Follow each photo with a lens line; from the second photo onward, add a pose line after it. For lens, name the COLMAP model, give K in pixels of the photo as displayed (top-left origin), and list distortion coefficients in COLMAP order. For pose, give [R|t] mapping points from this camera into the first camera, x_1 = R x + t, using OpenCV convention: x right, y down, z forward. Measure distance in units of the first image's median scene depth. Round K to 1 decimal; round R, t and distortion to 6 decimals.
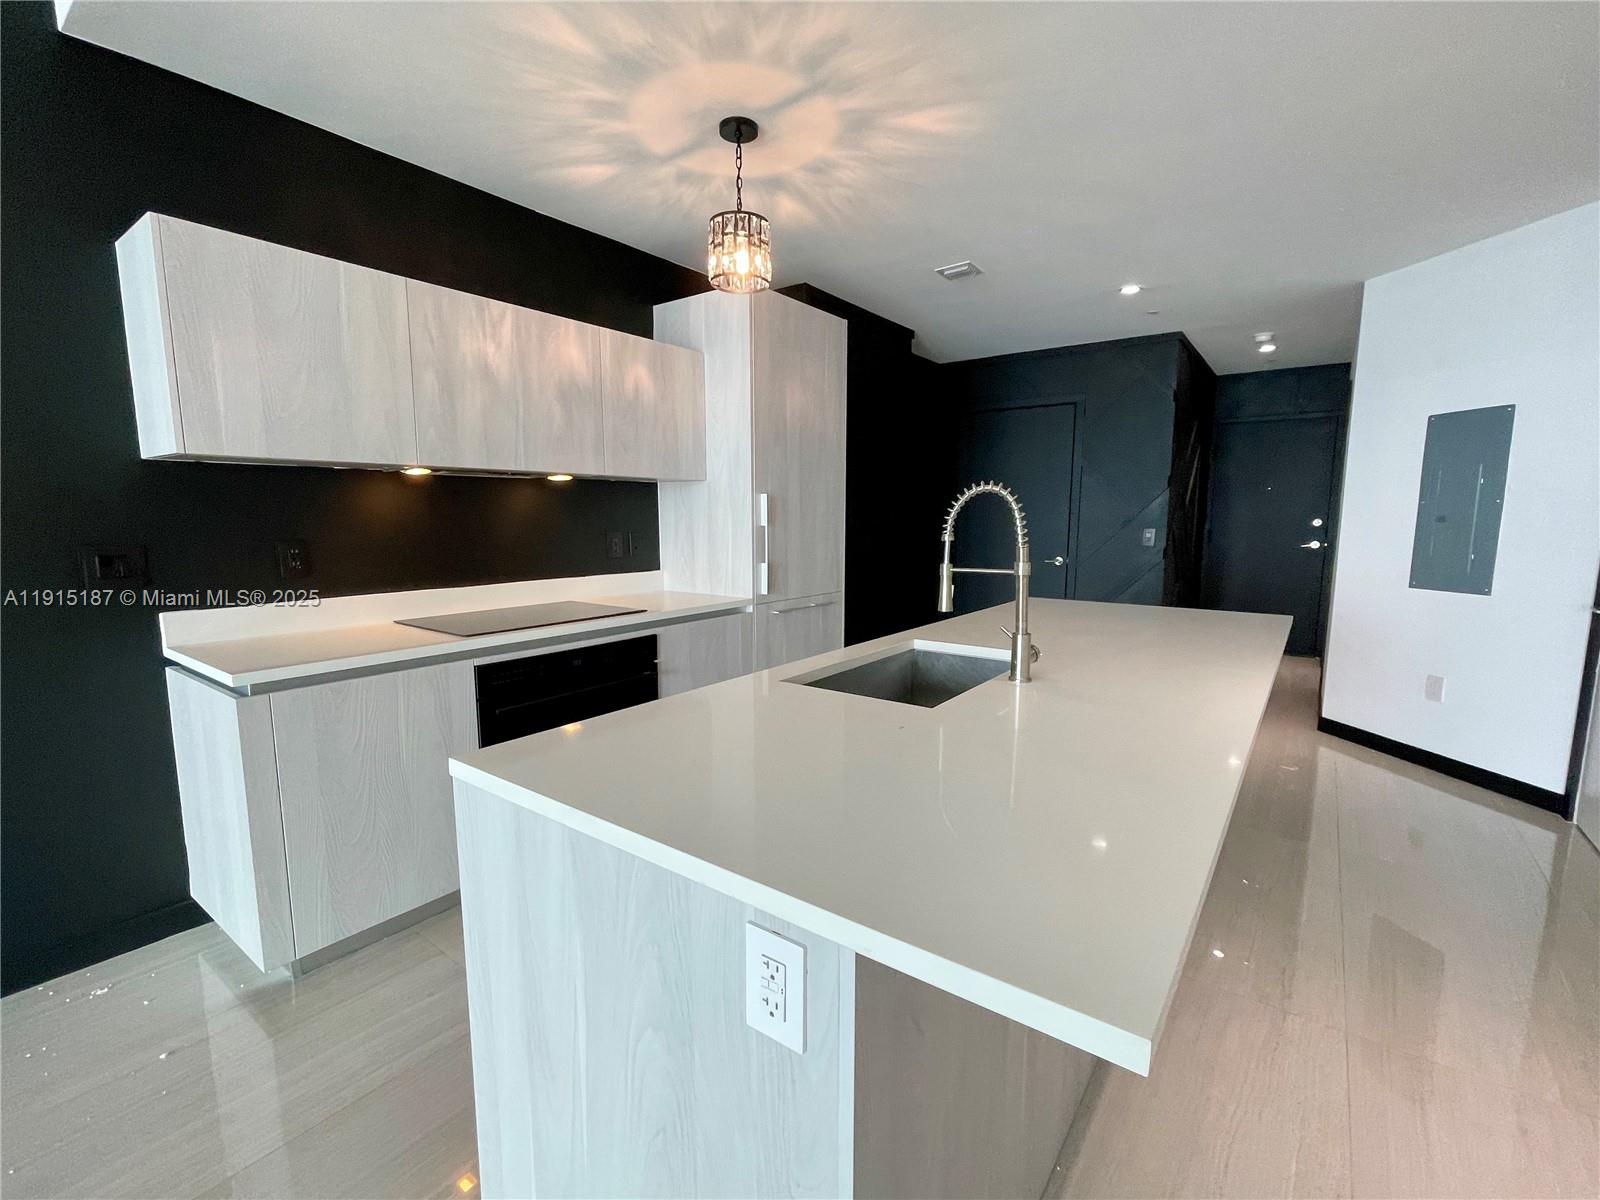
lens RADIAL K [[702.4, 0, 807.7], [0, 702.4, 605.1], [0, 0, 1]] dist [-0.002784, 0.000290]
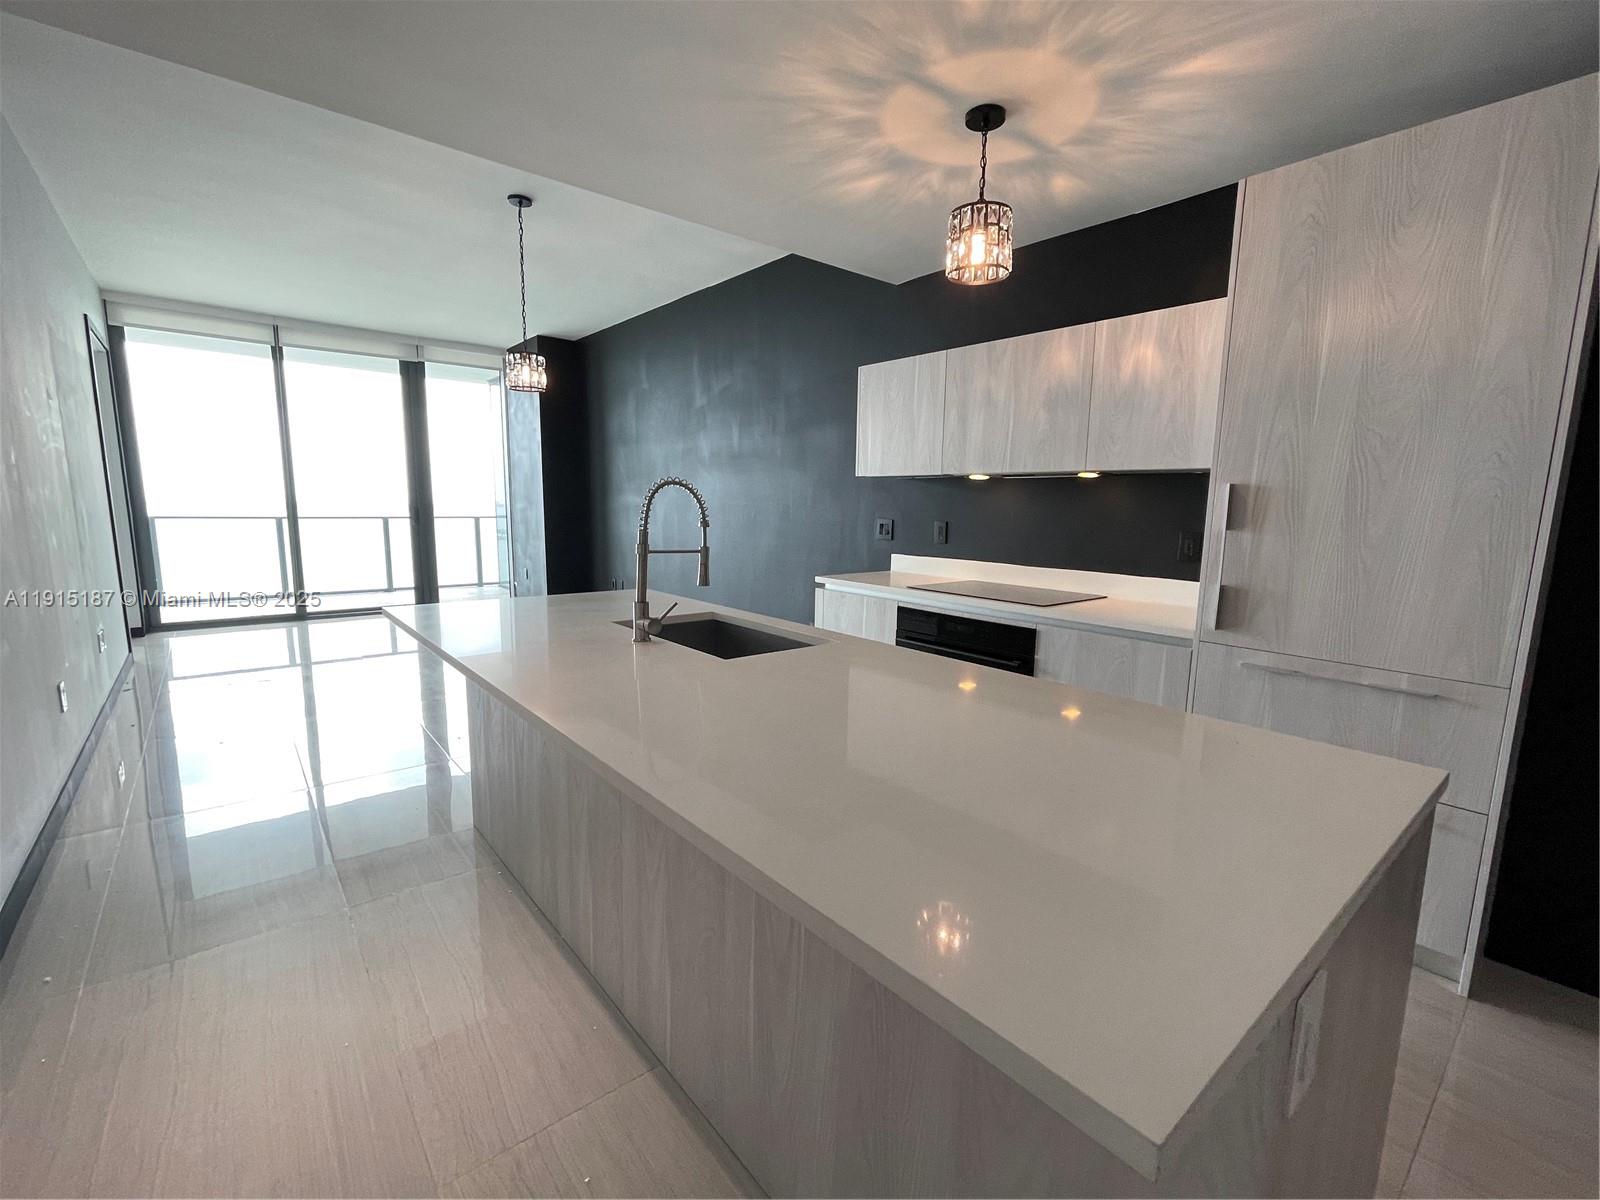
lens RADIAL K [[702.4, 0, 807.7], [0, 702.4, 605.1], [0, 0, 1]] dist [-0.002784, 0.000290]
pose [[-0.233245, 0.139064, -0.962423, 0.816165], [-0.143282, 0.974004, 0.175462, -0.120965], [0.961804, 0.178824, -0.207256, 0.885115]]
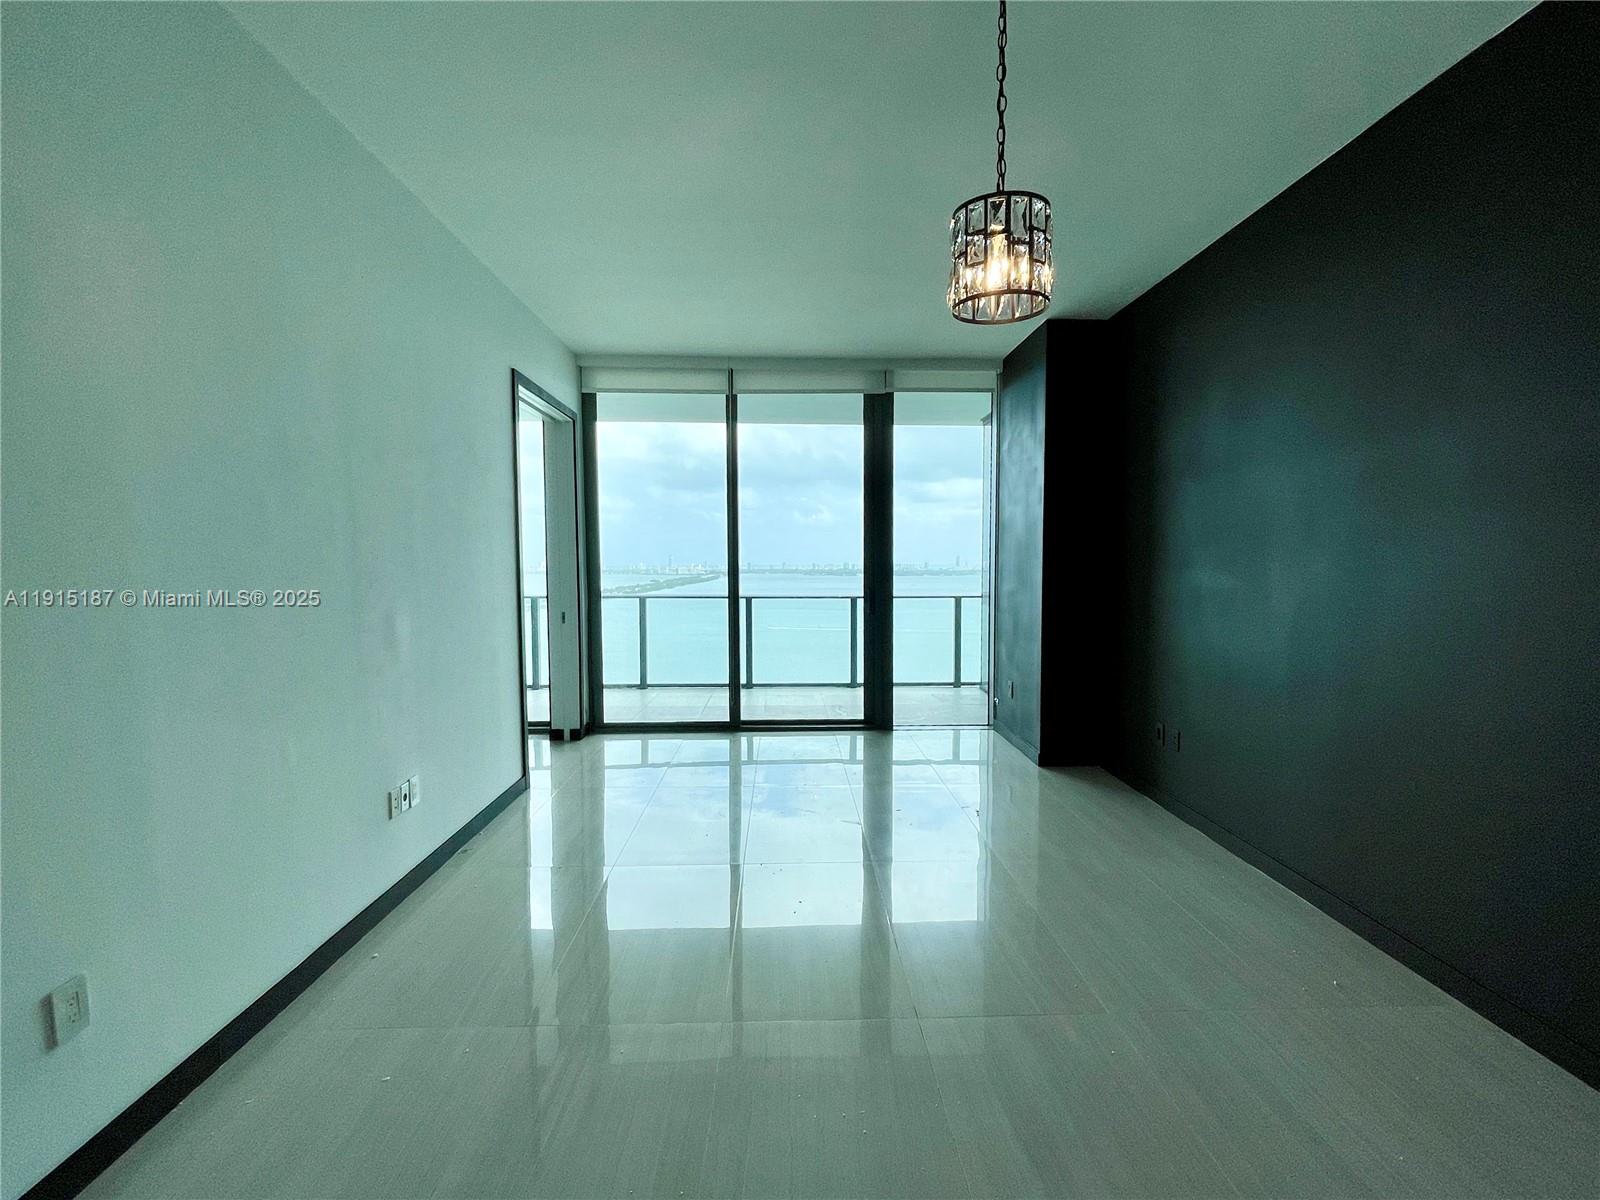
lens RADIAL K [[749.3, 0, 809.1], [0, 749.3, 600.9], [0, 0, 1]] dist [-0.000067, 0.000101]
pose [[-0.784081, 0.034873, -0.619678, -0.033241], [-0.080667, 0.984226, 0.157457, -0.083295], [0.615393, 0.173446, -0.768900, 0.330417]]
